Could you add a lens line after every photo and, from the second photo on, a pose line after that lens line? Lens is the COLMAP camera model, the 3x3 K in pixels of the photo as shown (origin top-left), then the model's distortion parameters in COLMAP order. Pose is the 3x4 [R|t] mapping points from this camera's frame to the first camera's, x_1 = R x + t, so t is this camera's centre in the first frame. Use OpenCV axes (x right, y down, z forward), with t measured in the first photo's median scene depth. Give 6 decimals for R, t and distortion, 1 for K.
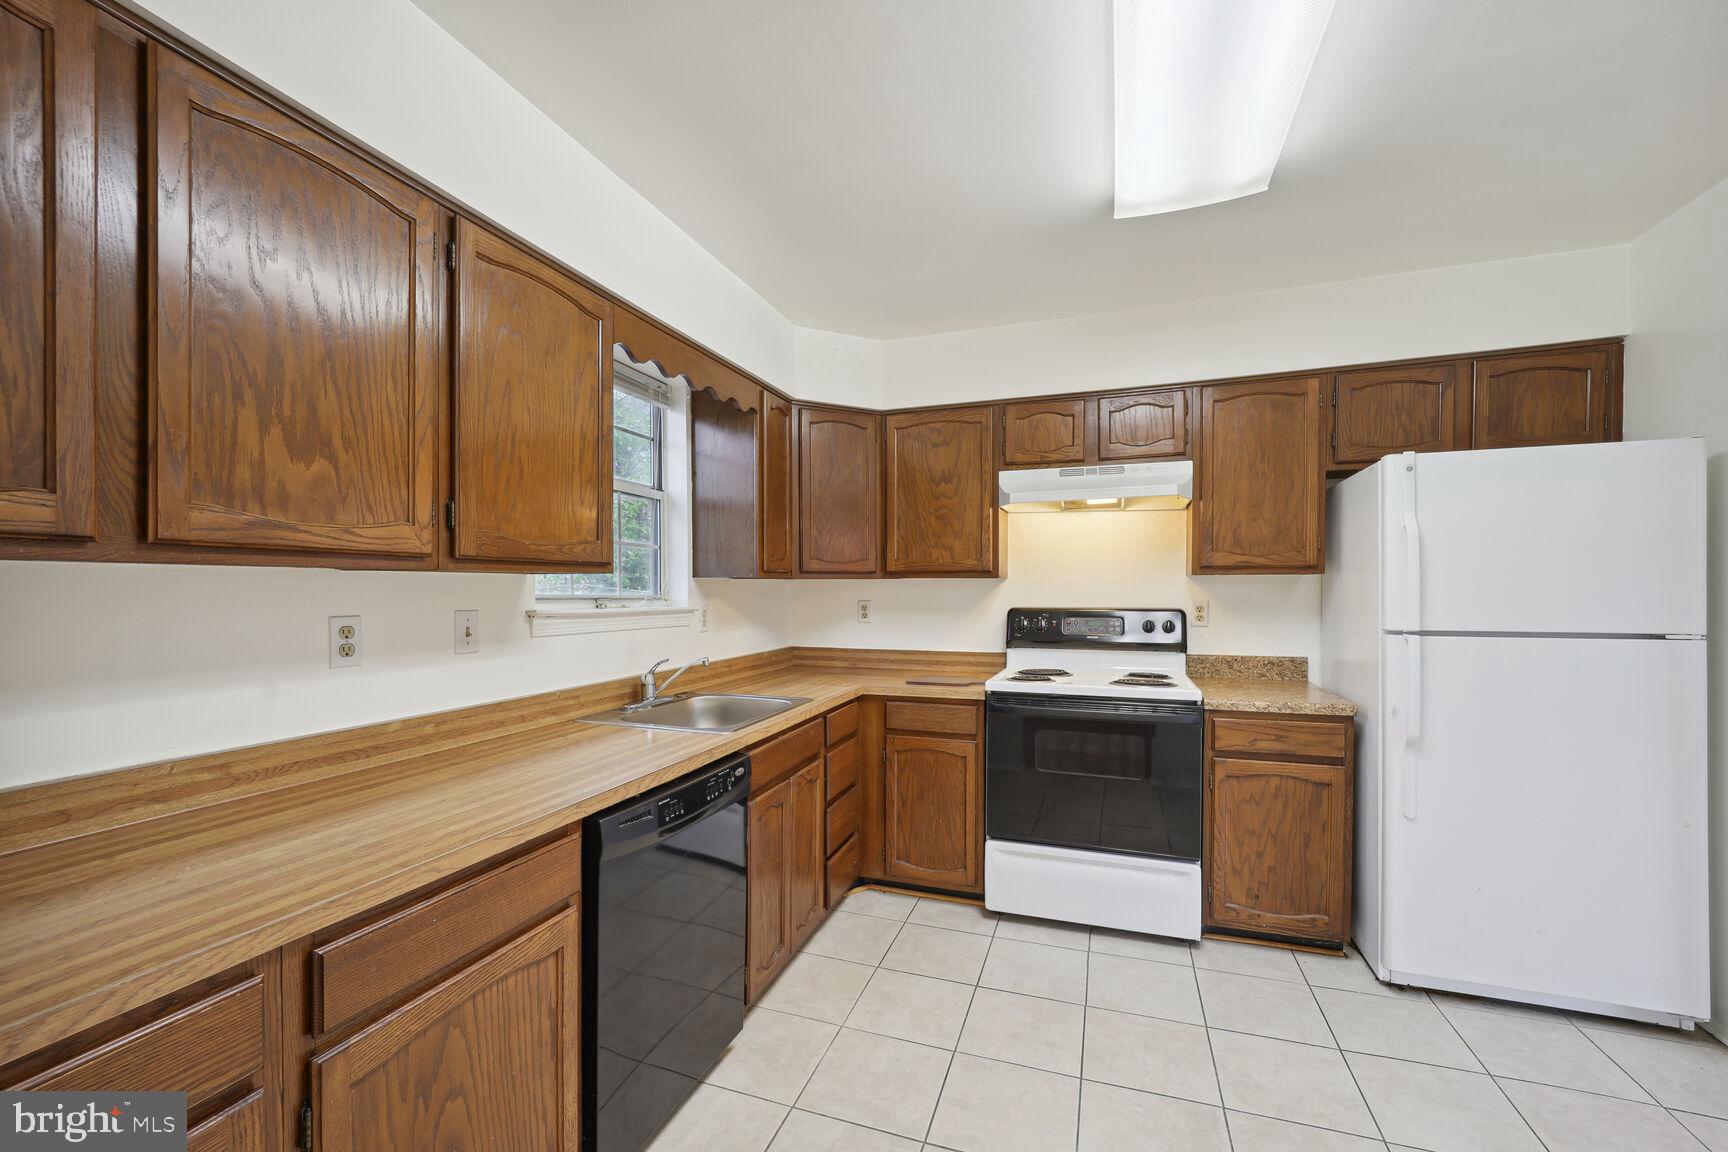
lens RADIAL K [[703.9, 0, 864.3], [0, 703.9, 595.8], [0, 0, 1]] dist [-0.003064, -0.000693]
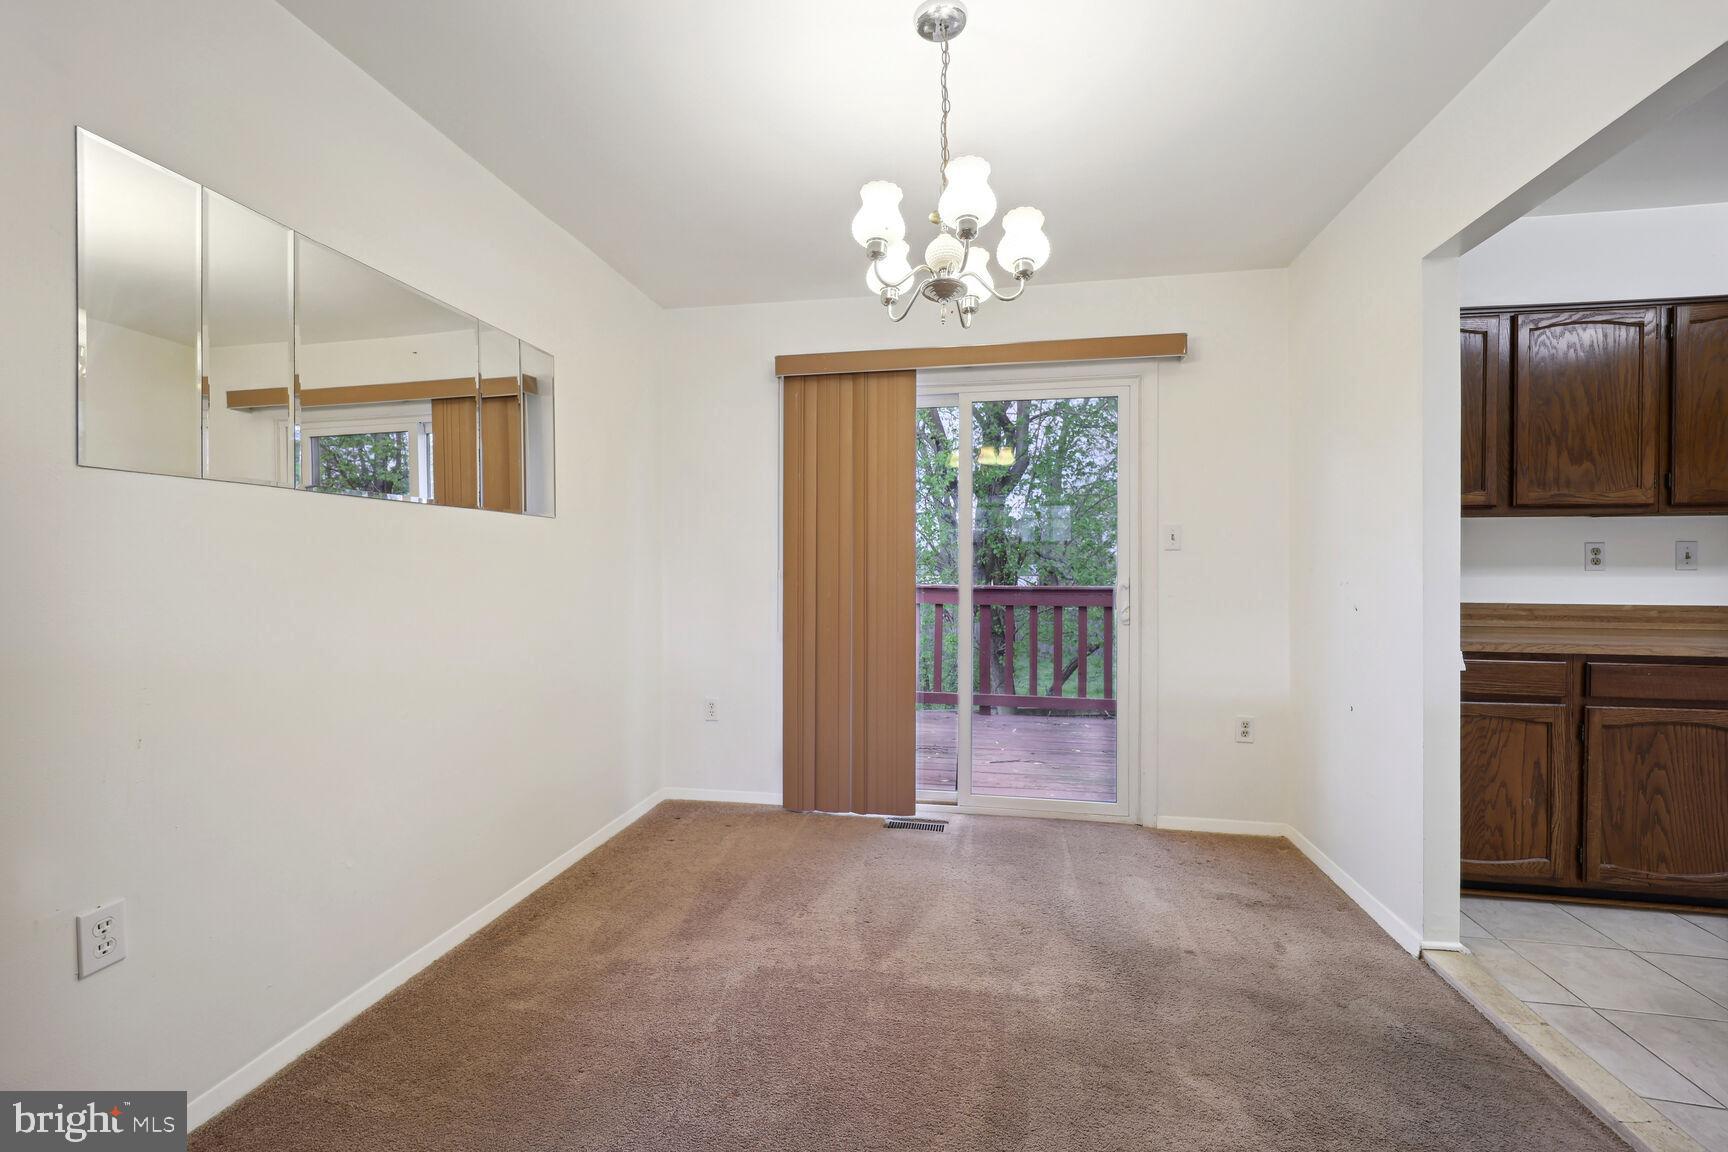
lens RADIAL K [[709.8, 0, 860.6], [0, 709.8, 568.4], [0, 0, 1]] dist [-0.003073, -0.000598]
pose [[0.154042, 0.004333, -0.988055, 0.488248], [-0.010851, 0.999937, 0.002693, 0.070476], [0.988005, 0.010307, 0.154080, -0.729494]]
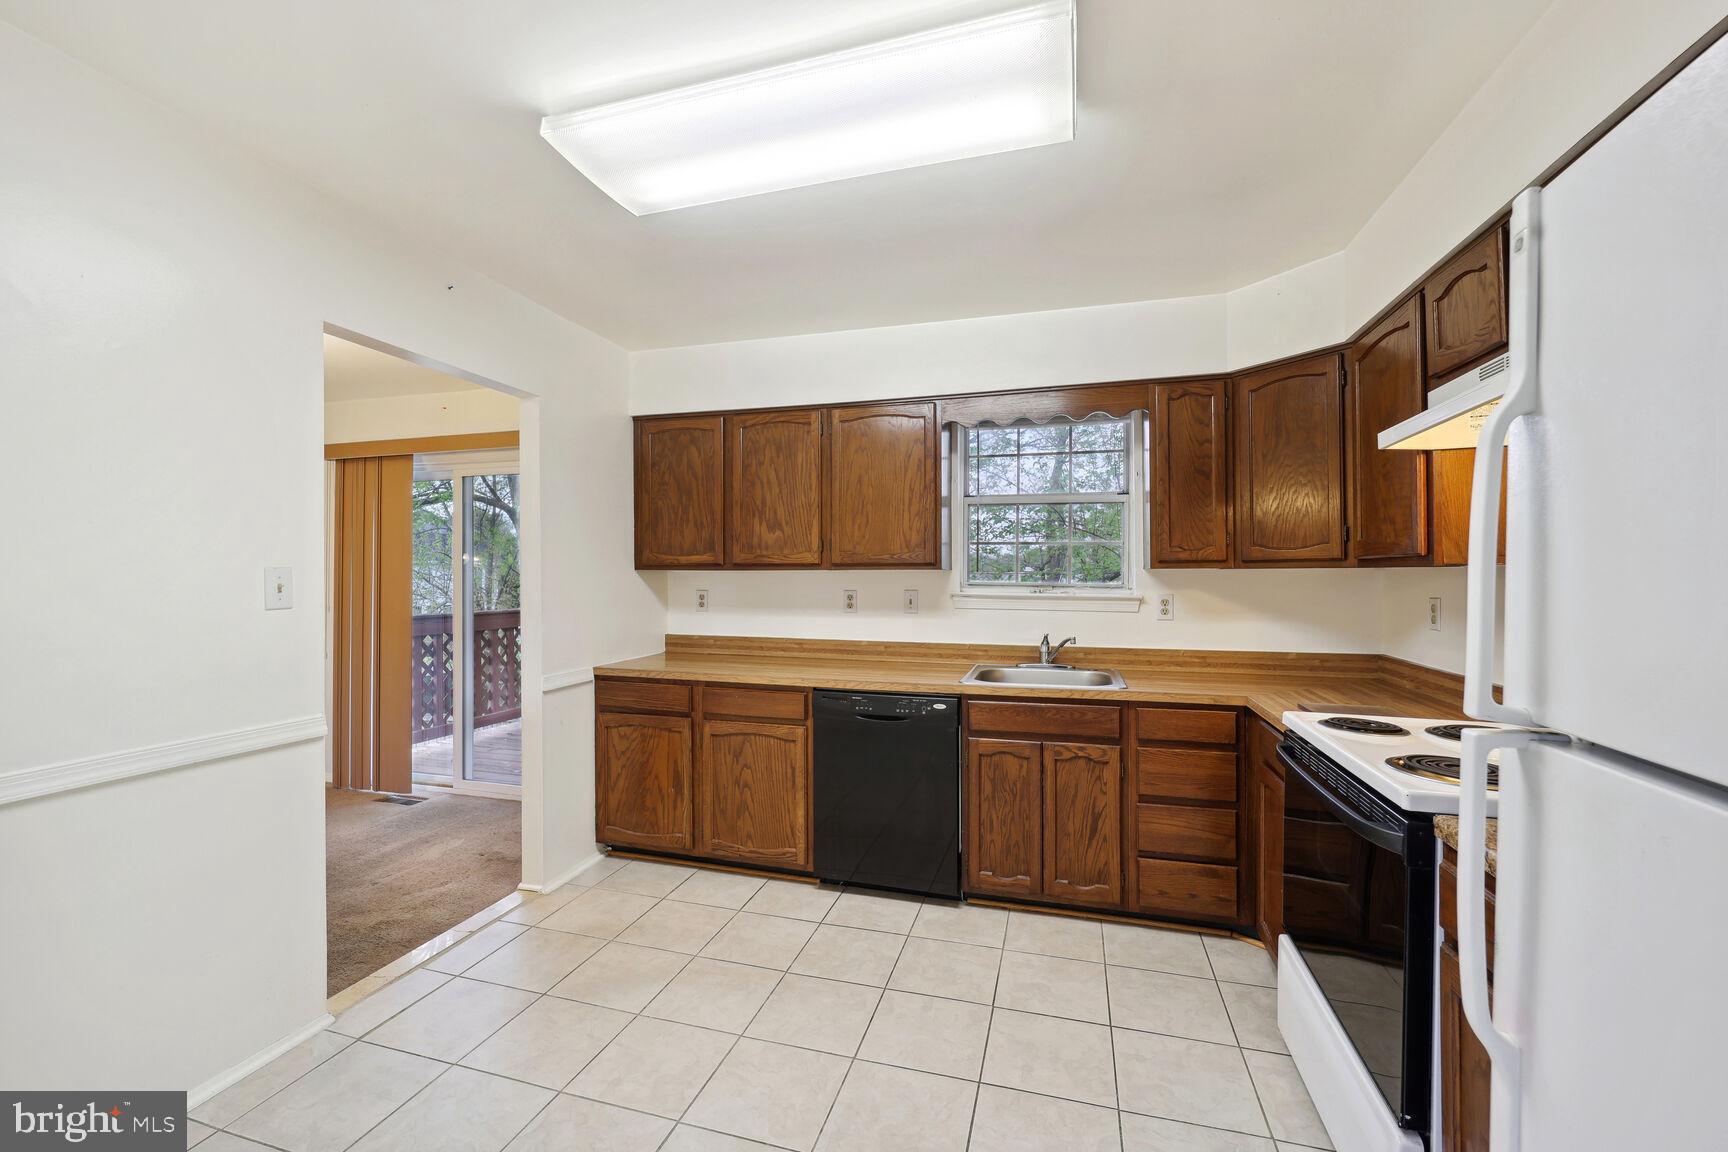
lens RADIAL K [[709.8, 0, 860.6], [0, 709.8, 568.4], [0, 0, 1]] dist [-0.003073, -0.000598]
pose [[0.043382, -0.006667, -0.999036, 0.978538], [-0.011533, 0.999908, -0.007173, -0.016326], [0.998992, 0.011833, 0.043301, 0.592432]]
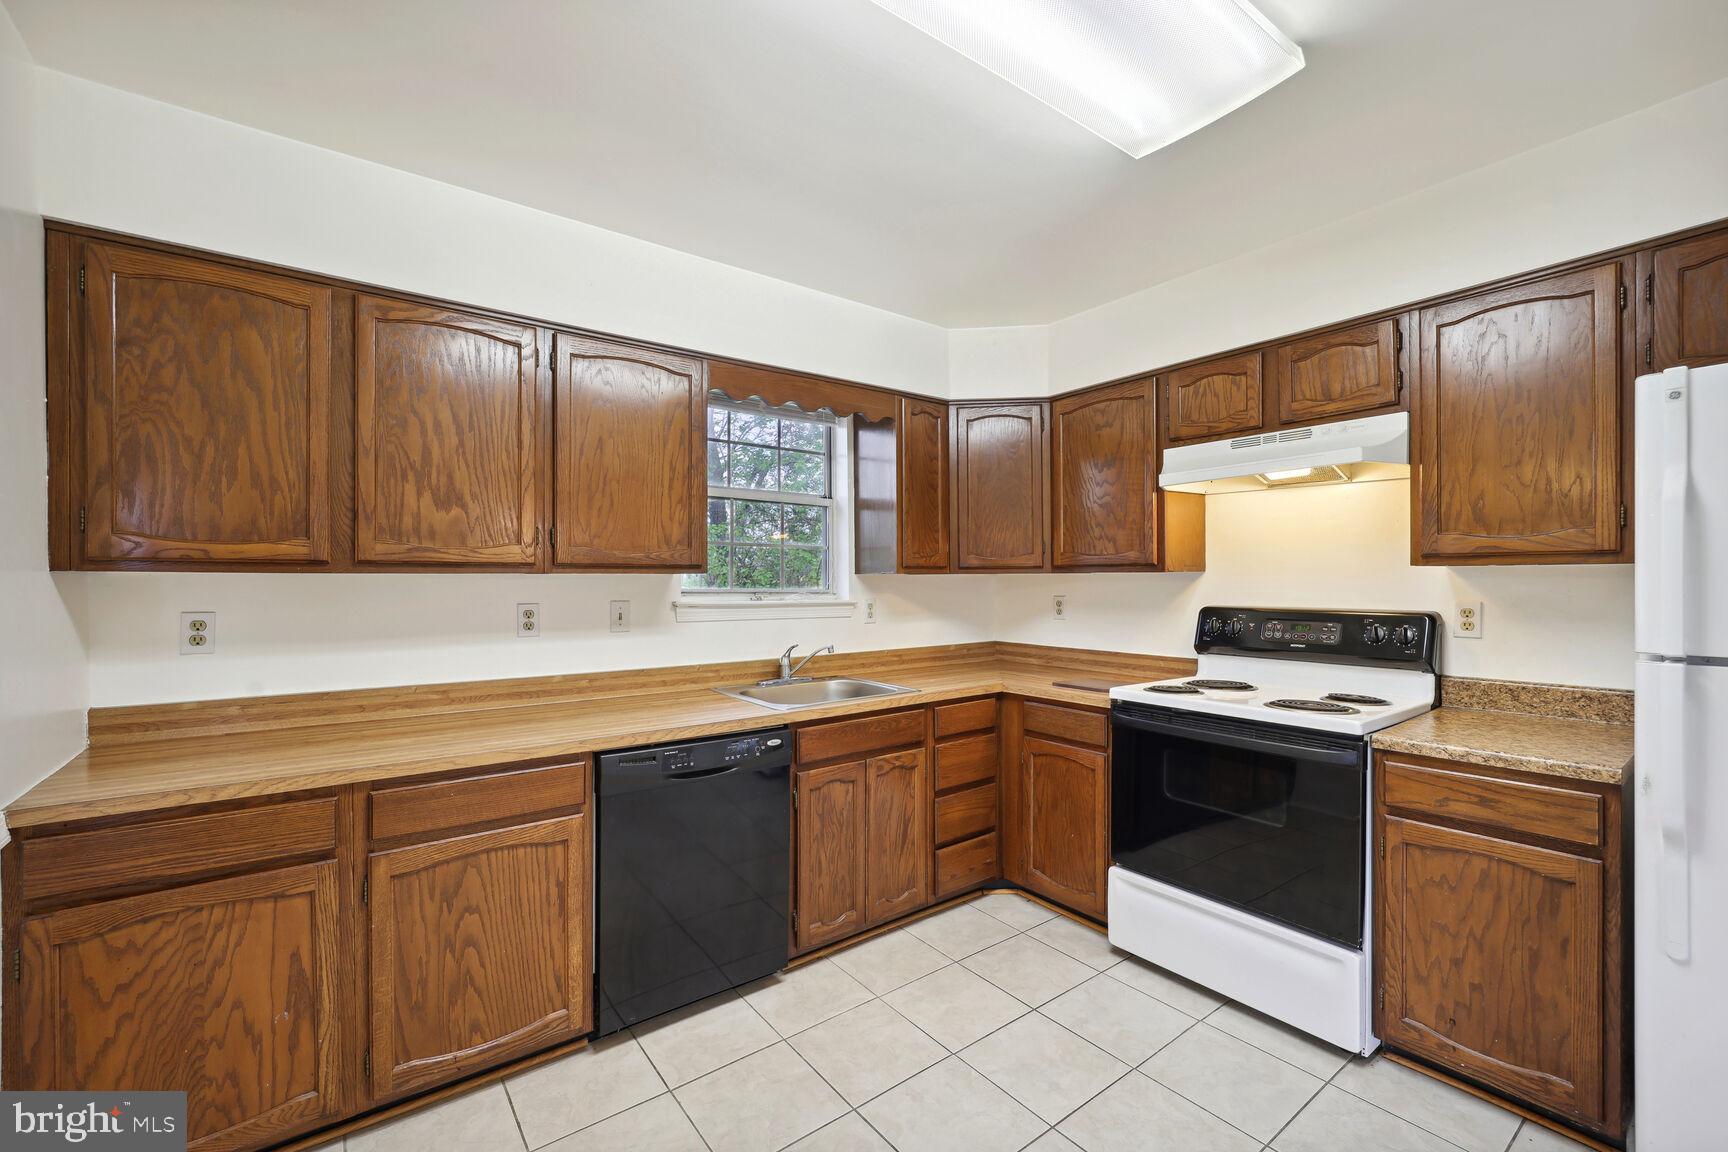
lens RADIAL K [[718.8, 0, 864.2], [0, 718.8, 581.5], [0, 0, 1]] dist [-0.006467, -0.000468]
pose [[0.830448, -0.000392, -0.557096, 0.468982], [-0.004241, 0.999966, -0.007026, -0.007233], [0.557080, 0.008197, 0.830419, 0.069847]]
